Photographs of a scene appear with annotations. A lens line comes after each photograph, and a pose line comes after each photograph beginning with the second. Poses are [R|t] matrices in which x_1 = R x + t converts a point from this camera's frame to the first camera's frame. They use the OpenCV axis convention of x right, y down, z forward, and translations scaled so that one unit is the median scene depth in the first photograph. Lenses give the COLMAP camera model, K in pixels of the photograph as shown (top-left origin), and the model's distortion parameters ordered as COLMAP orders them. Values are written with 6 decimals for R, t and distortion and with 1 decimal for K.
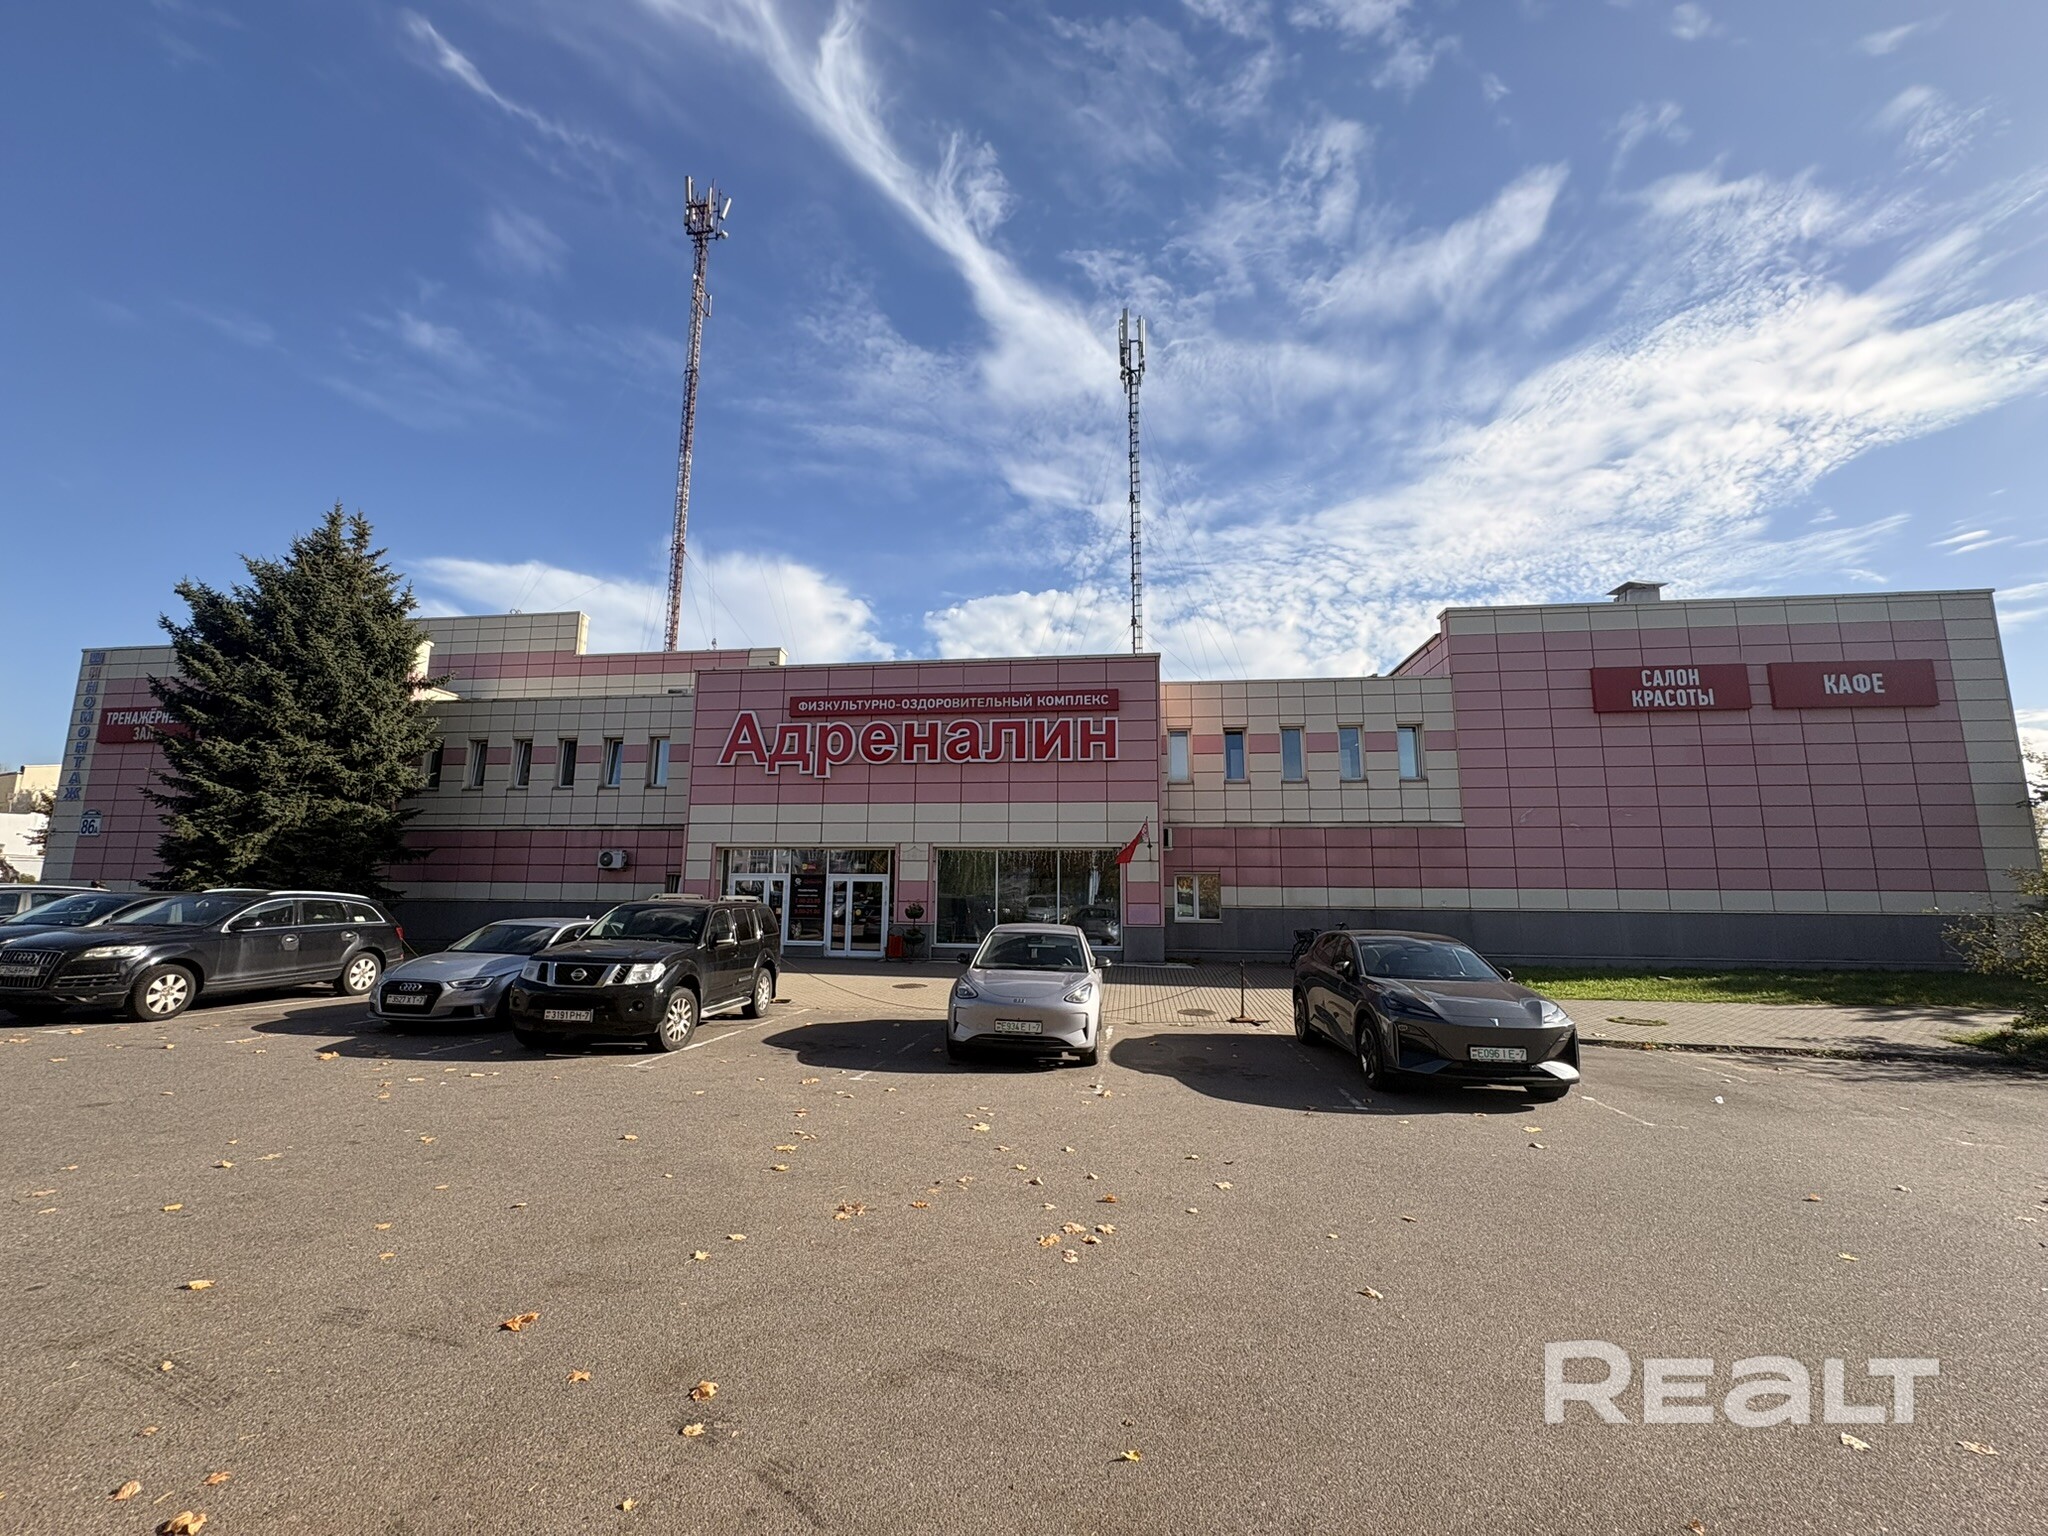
lens RADIAL K [[849.9, 0, 1024.0], [0, 849.9, 768.0], [0, 0, 1]] dist [0.002681, 0.000013]
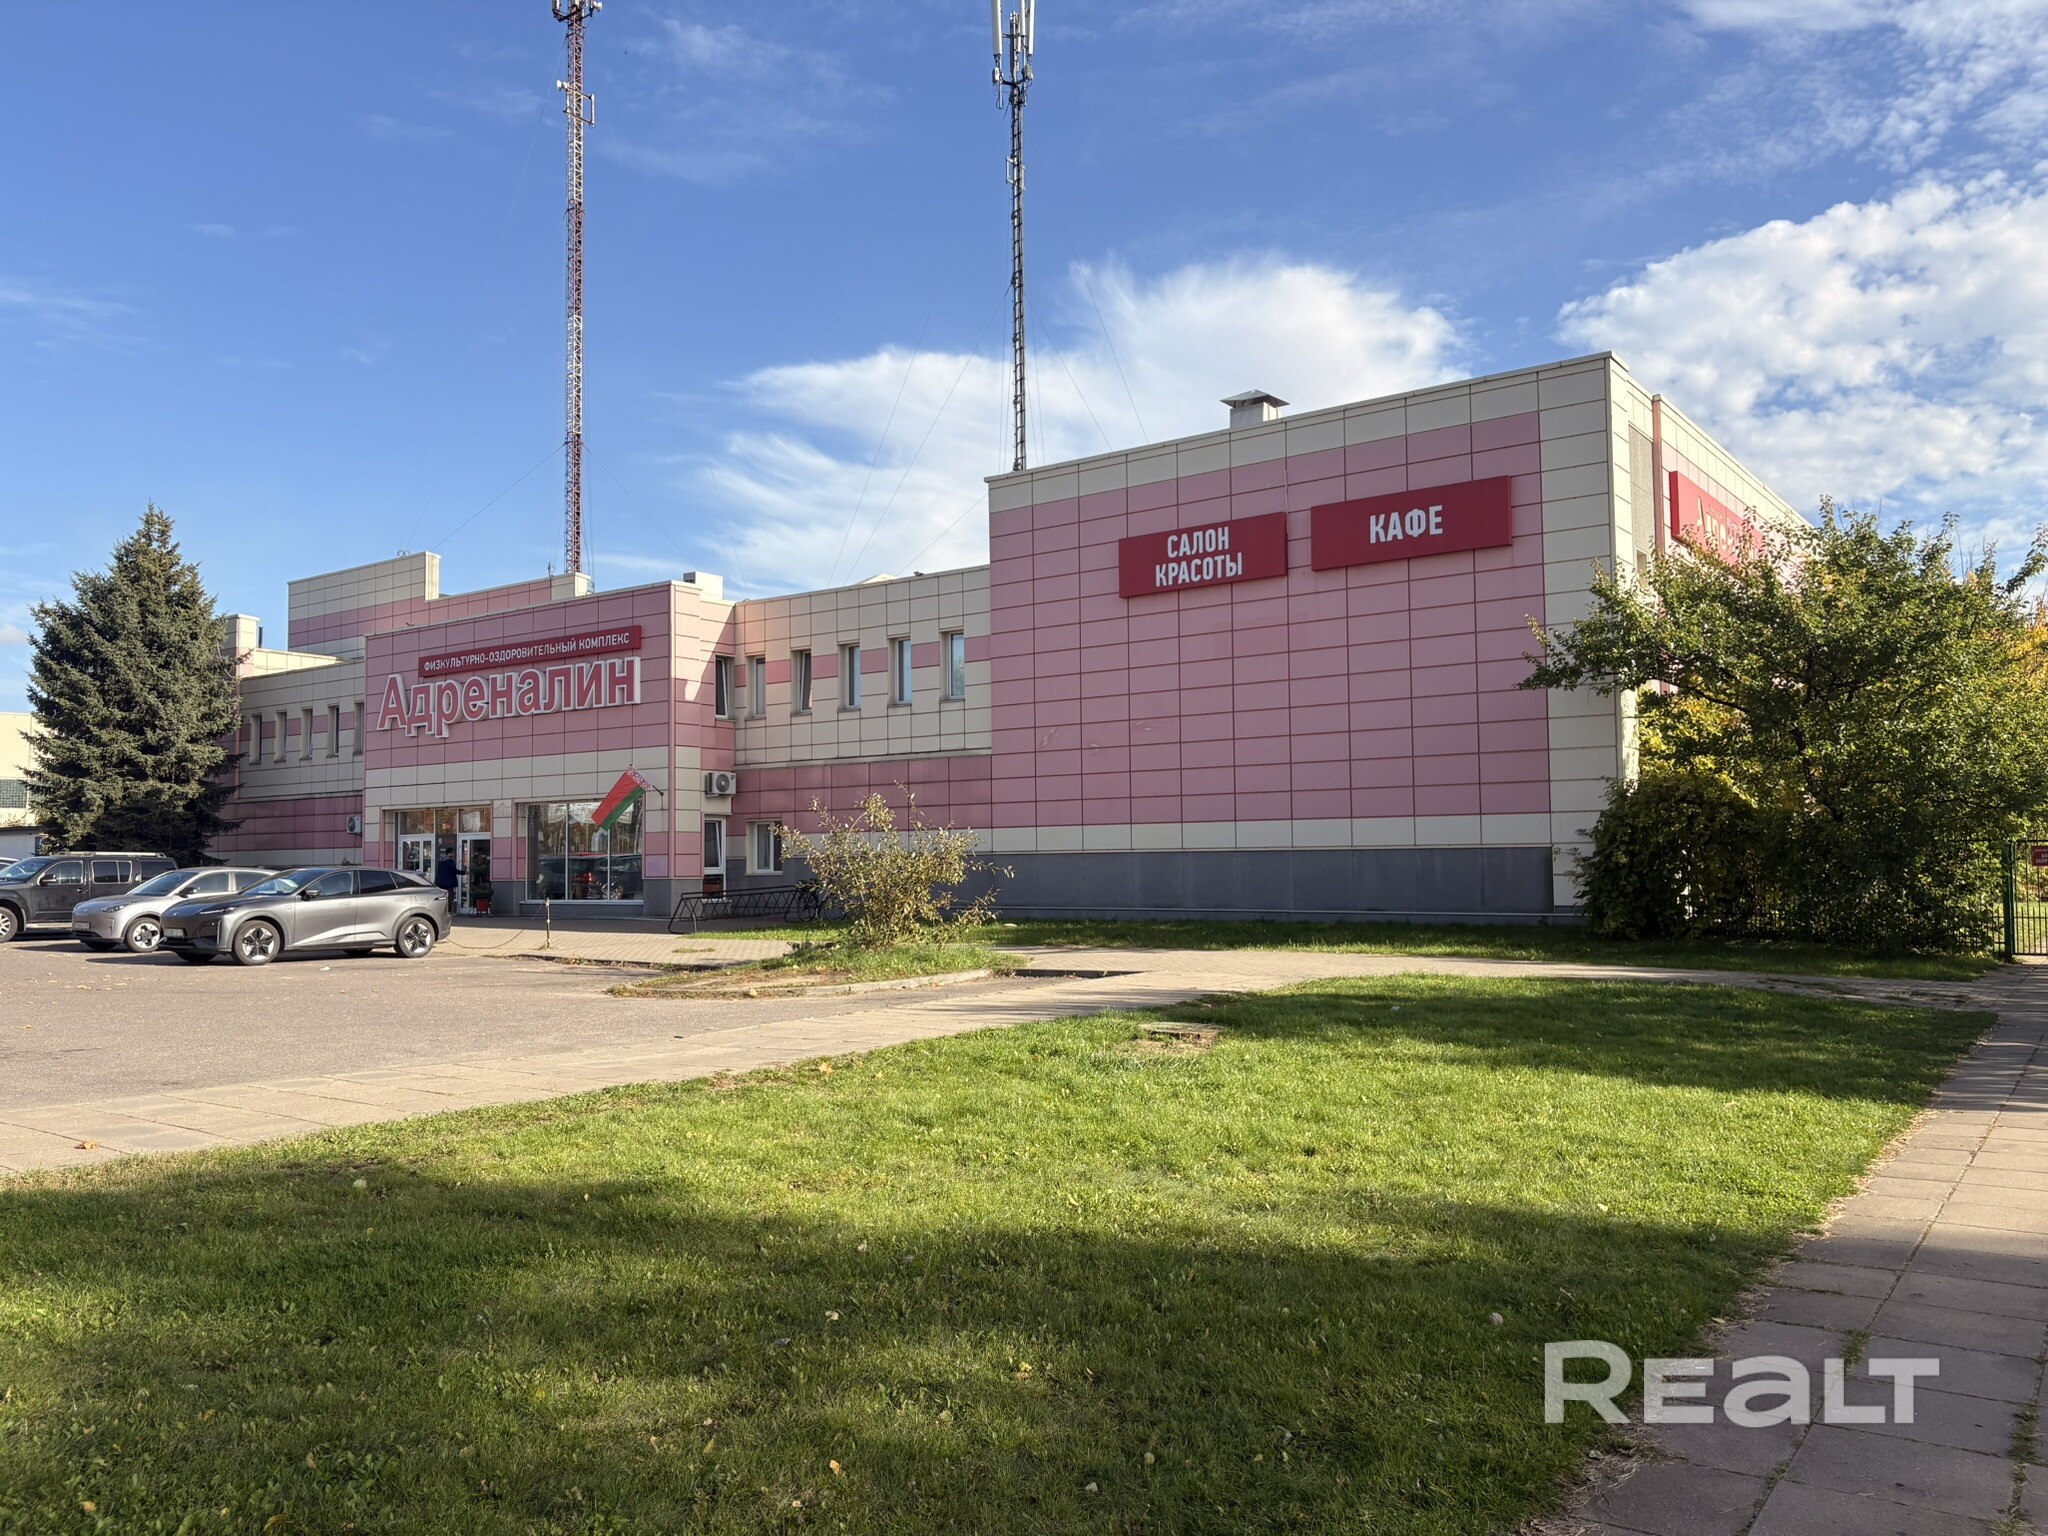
lens RADIAL K [[1525.8, 0, 1024.0], [0, 1525.8, 768.0], [0, 0, 1]] dist [0.117405, -0.167940]
pose [[0.876483, -0.047838, -0.479051, 1.218256], [0.092355, 0.993278, 0.069786, -0.016278], [0.472492, -0.105409, 0.875009, -0.264663]]
